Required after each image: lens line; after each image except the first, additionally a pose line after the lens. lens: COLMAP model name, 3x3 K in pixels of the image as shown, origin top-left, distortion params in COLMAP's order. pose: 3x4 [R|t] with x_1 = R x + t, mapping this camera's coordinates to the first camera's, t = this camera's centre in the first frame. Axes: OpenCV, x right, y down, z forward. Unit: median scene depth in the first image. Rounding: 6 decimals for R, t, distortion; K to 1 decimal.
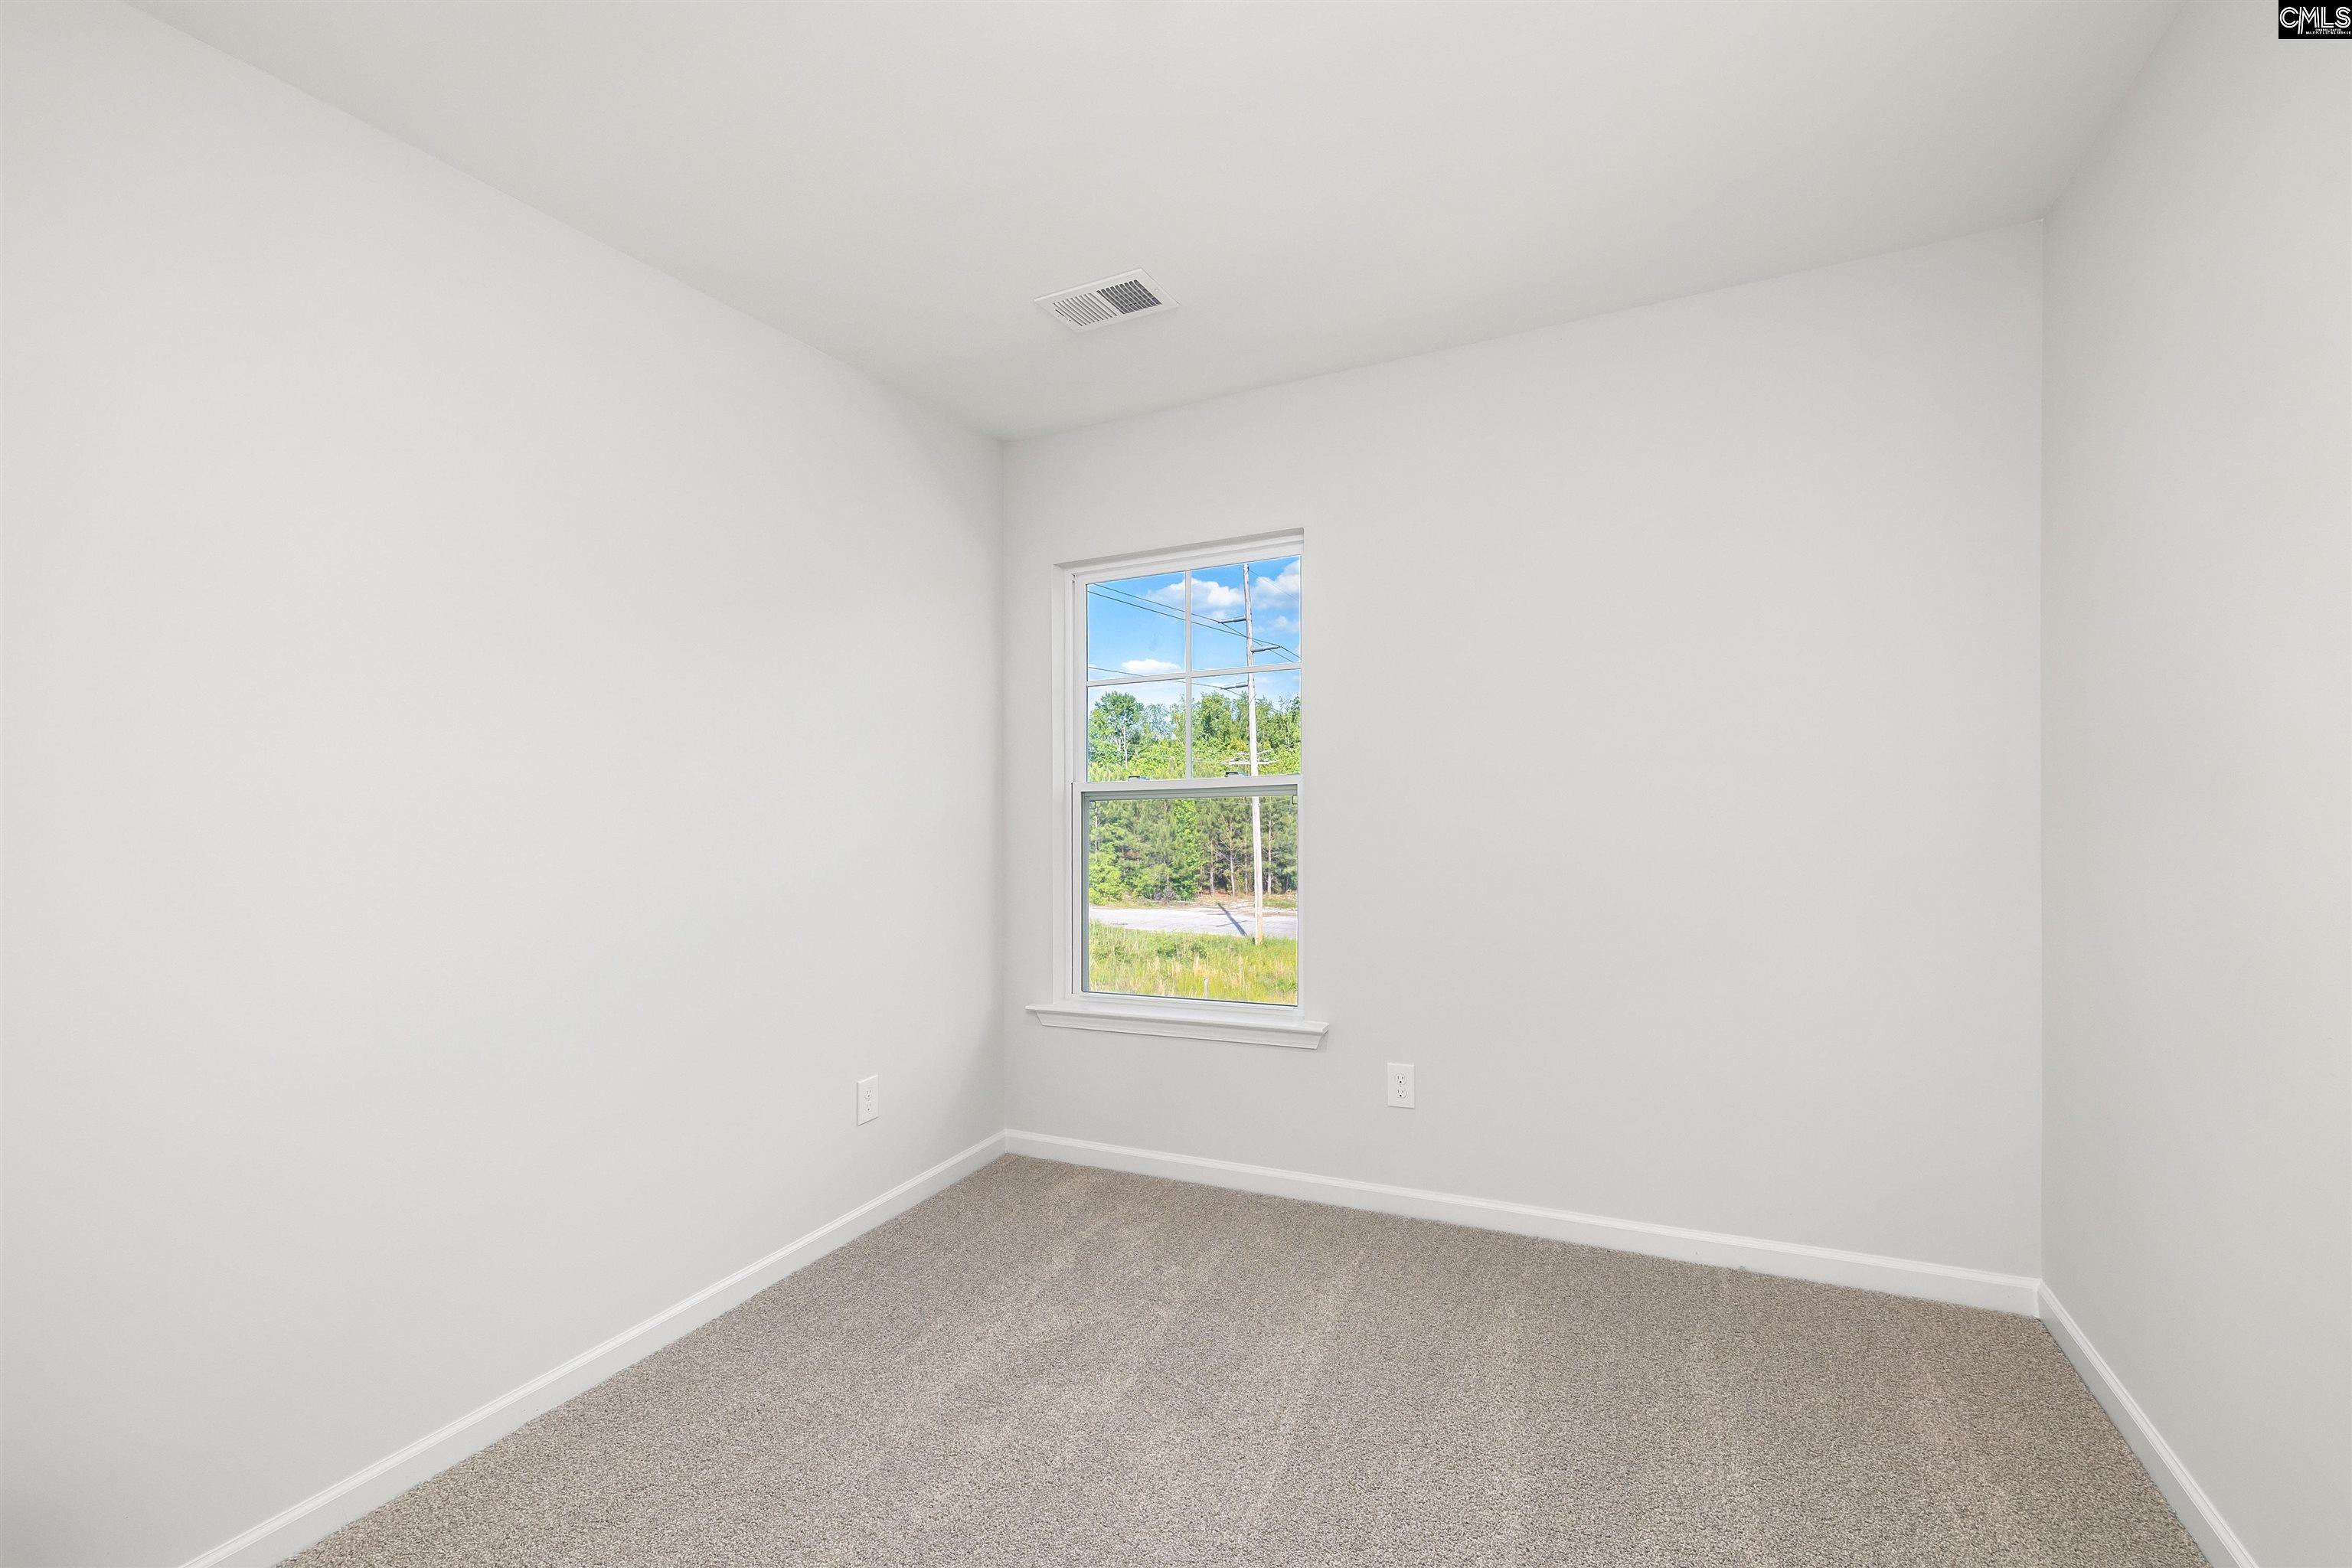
lens RADIAL K [[1021.6, 0, 1178.9], [0, 1021.6, 776.9], [0, 0, 1]] dist [0.001046, -0.000031]
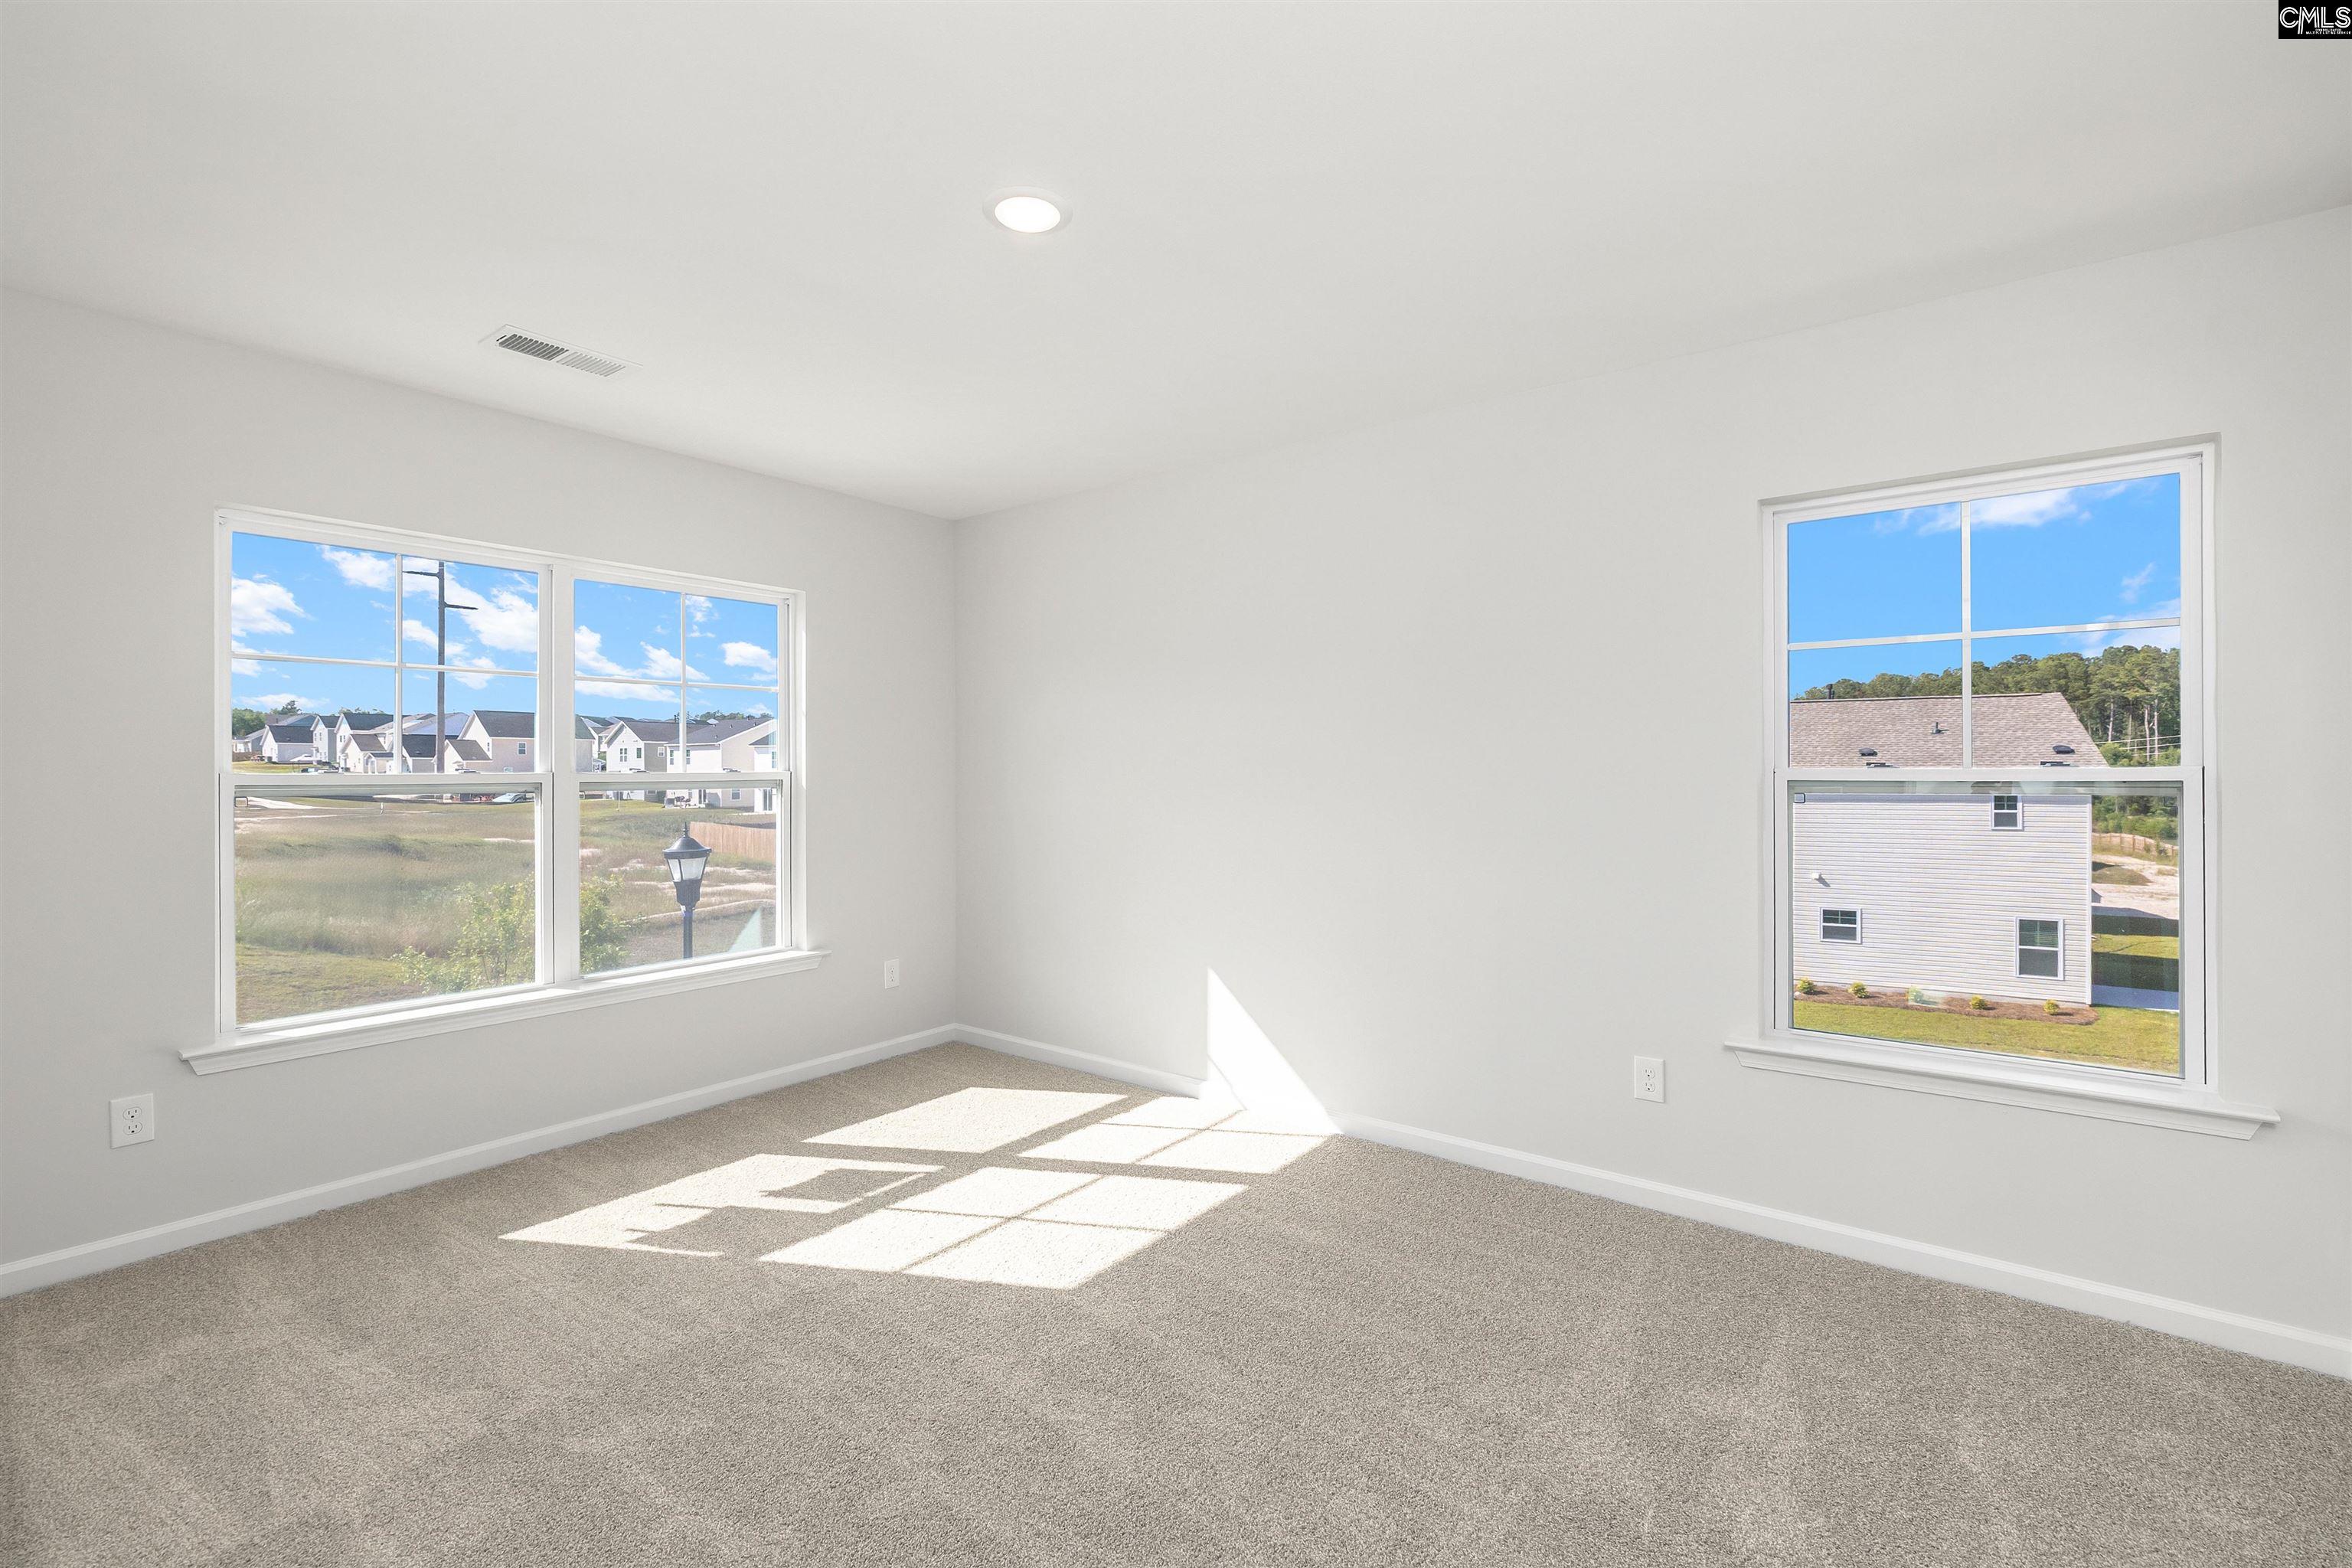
lens RADIAL K [[1021.6, 0, 1178.9], [0, 1021.6, 776.9], [0, 0, 1]] dist [0.001046, -0.000031]
pose [[0.982669, 0.012209, -0.184965, -0.416705], [-0.006304, 0.999453, 0.032479, -0.013607], [0.185260, -0.030750, 0.982208, 0.116648]]
